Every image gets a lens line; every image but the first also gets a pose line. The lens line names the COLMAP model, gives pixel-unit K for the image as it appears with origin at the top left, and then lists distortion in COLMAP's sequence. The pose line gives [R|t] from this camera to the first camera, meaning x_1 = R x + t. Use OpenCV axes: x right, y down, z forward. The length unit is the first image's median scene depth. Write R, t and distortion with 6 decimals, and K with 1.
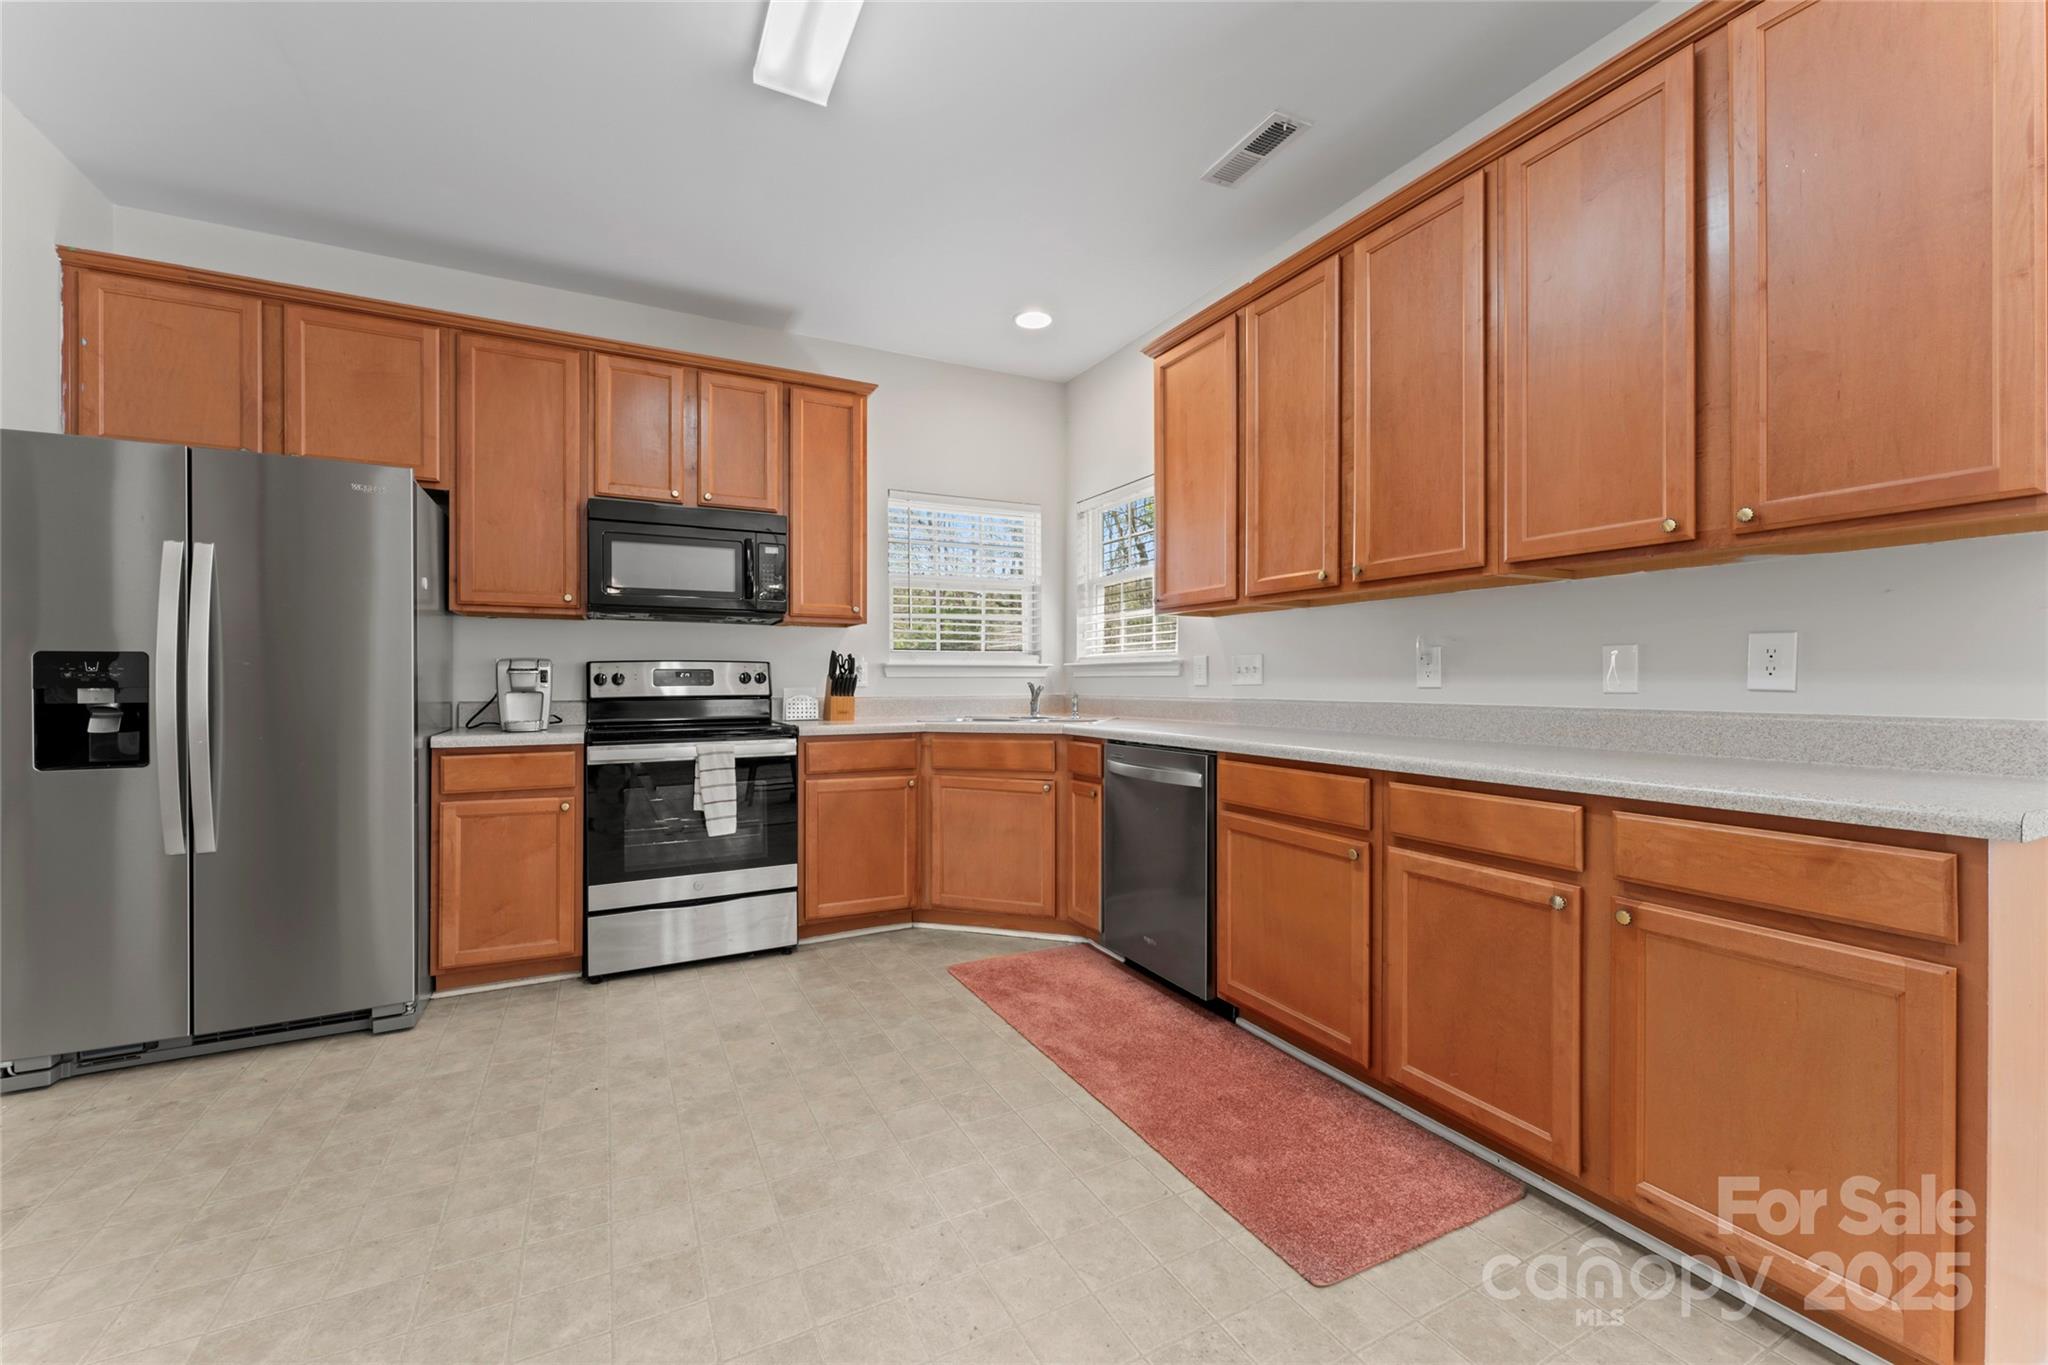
lens RADIAL K [[816.1, 0, 1019.8], [0, 816.1, 680.3], [0, 0, 1]] dist [-0.000162, 0.000356]
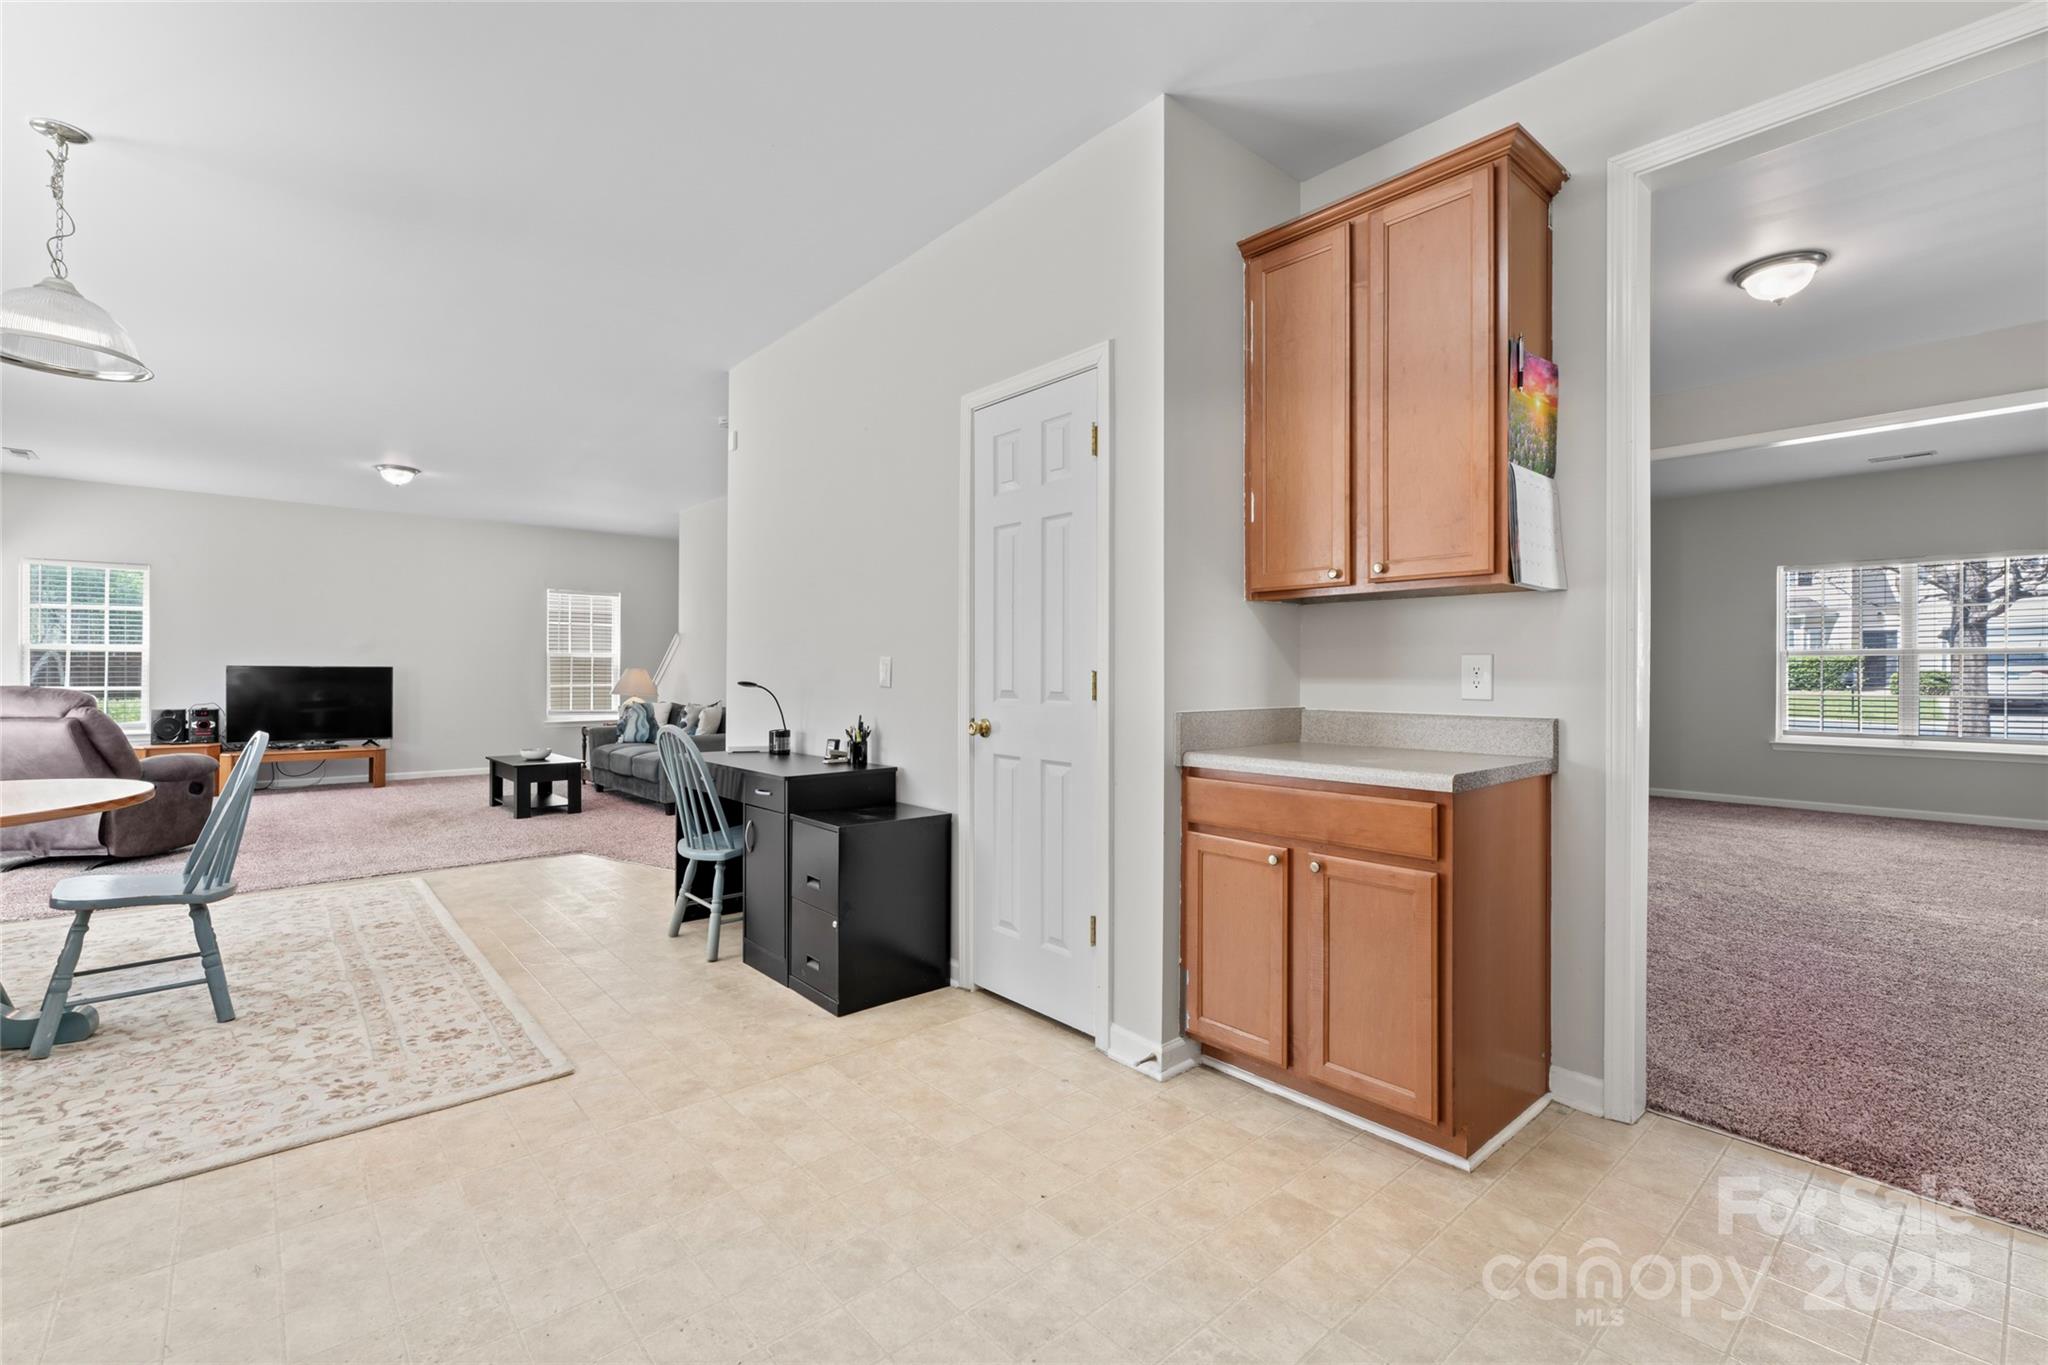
lens RADIAL K [[887.2, 0, 1010.9], [0, 887.2, 671.2], [0, 0, 1]] dist [0.001612, -0.000296]
pose [[-0.972488, -0.002159, -0.232943, -0.087847], [-0.001994, 0.999998, -0.000946, -0.012229], [0.232944, -0.000455, -0.972490, 0.986652]]
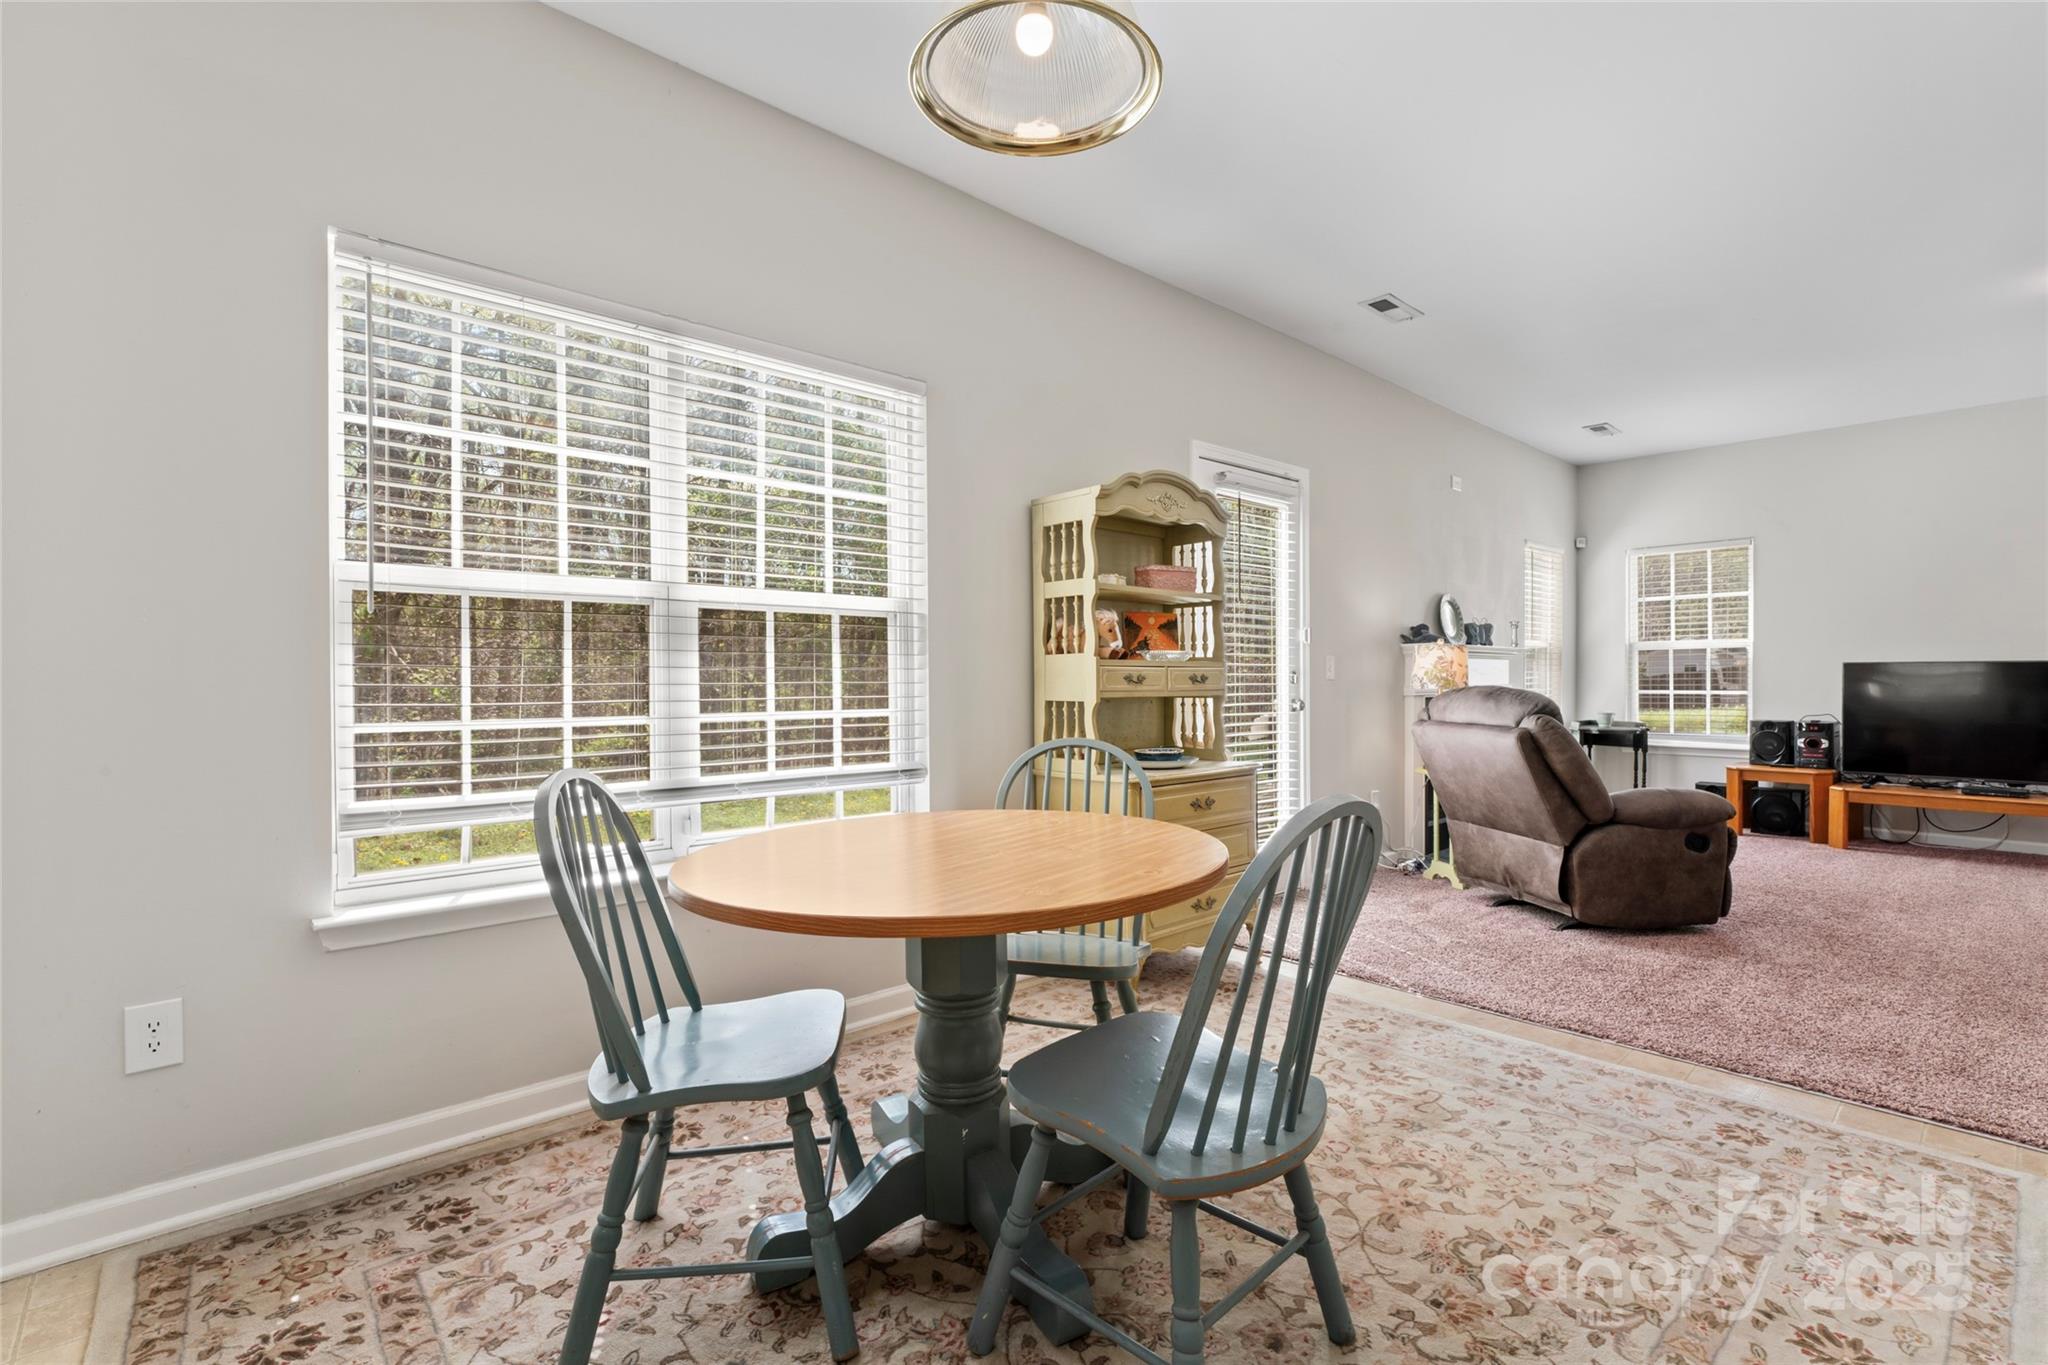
lens RADIAL K [[919.6, 0, 1018.9], [0, 919.6, 686.2], [0, 0, 1]] dist [-0.004265, 0.001487]
pose [[-0.256328, -0.003225, 0.966585, 0.139344], [0.005519, 0.999973, 0.004800, 0.005702], [-0.966574, 0.006565, -0.256303, 0.055919]]
